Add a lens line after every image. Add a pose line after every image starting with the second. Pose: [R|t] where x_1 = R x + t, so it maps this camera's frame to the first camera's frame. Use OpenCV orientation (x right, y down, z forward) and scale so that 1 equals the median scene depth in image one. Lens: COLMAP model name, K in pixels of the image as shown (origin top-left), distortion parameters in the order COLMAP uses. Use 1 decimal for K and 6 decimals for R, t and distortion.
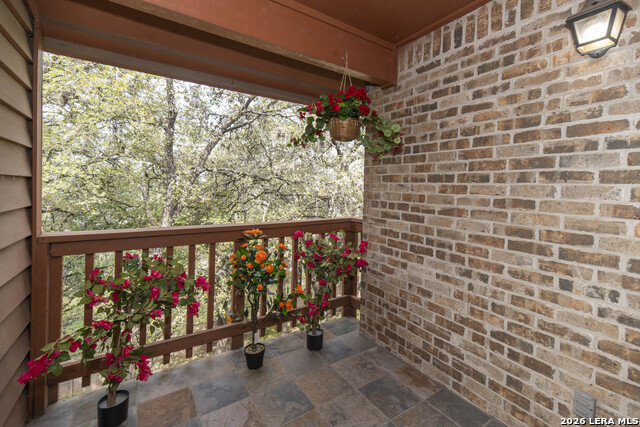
lens RADIAL K [[278.8, 0, 334.0], [0, 278.8, 193.5], [0, 0, 1]] dist [0.005620, -0.000459]
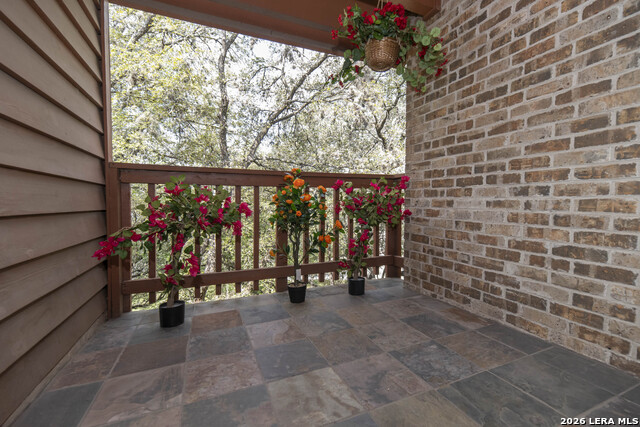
lens RADIAL K [[278.8, 0, 333.3], [0, 278.8, 197.2], [0, 0, 1]] dist [0.005620, -0.000459]
pose [[0.985452, -0.014702, -0.169317, 0.031348], [0.018083, 0.999666, 0.018447, 0.264670], [0.168989, -0.021240, 0.985389, 0.023751]]
